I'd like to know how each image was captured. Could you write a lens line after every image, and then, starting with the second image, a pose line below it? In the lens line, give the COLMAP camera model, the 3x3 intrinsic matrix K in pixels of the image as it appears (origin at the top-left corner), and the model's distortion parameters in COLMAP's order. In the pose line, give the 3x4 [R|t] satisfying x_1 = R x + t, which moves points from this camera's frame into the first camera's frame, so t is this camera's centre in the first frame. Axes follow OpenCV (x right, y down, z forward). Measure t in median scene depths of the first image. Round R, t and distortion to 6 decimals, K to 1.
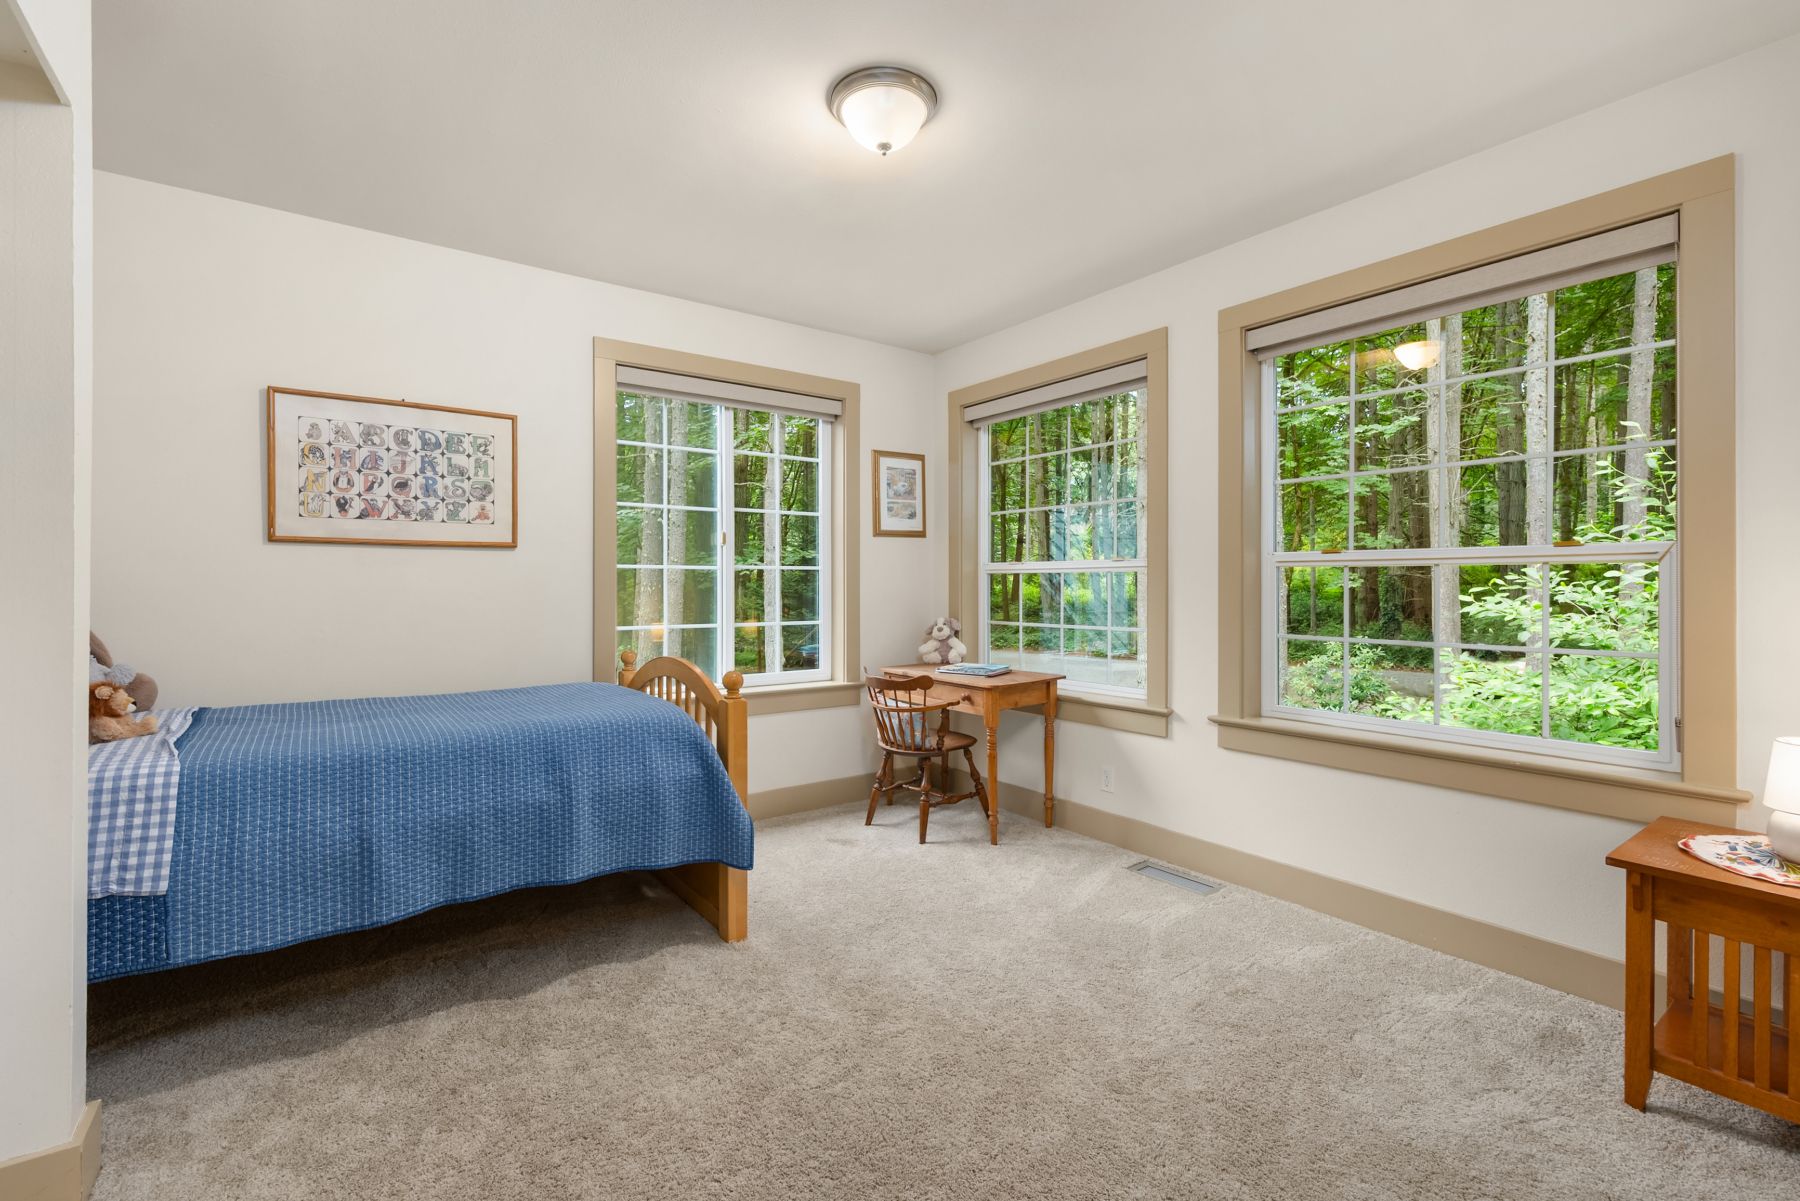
lens RADIAL K [[780.0, 0, 903.6], [0, 780.0, 590.5], [0, 0, 1]] dist [0.001374, 0.000151]
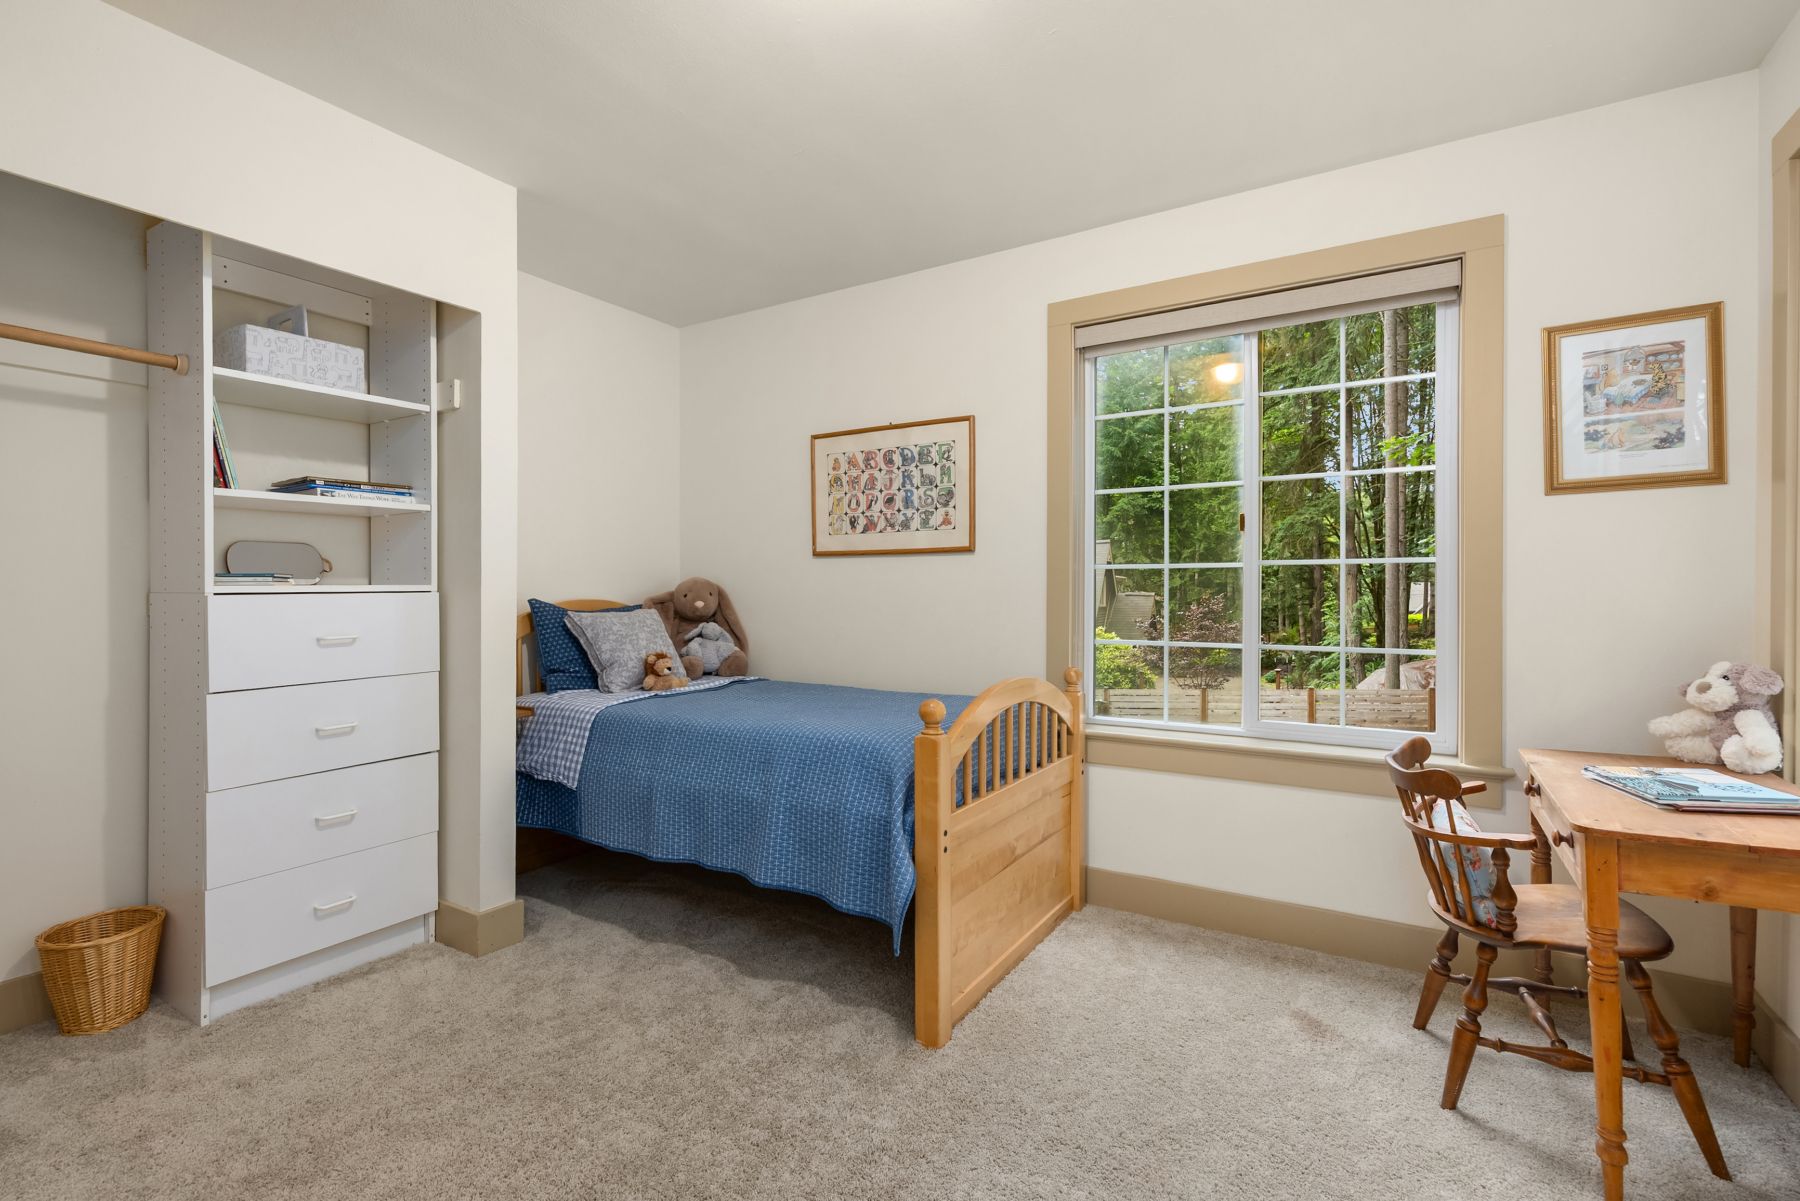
lens RADIAL K [[846.3, 0, 901.6], [0, 846.3, 595.0], [0, 0, 1]] dist [0.003144, 0.000235]
pose [[0.357281, 0.004474, -0.933986, 0.490138], [-0.004947, 0.999984, 0.002898, -0.003260], [0.933984, 0.003585, 0.357297, 0.580318]]
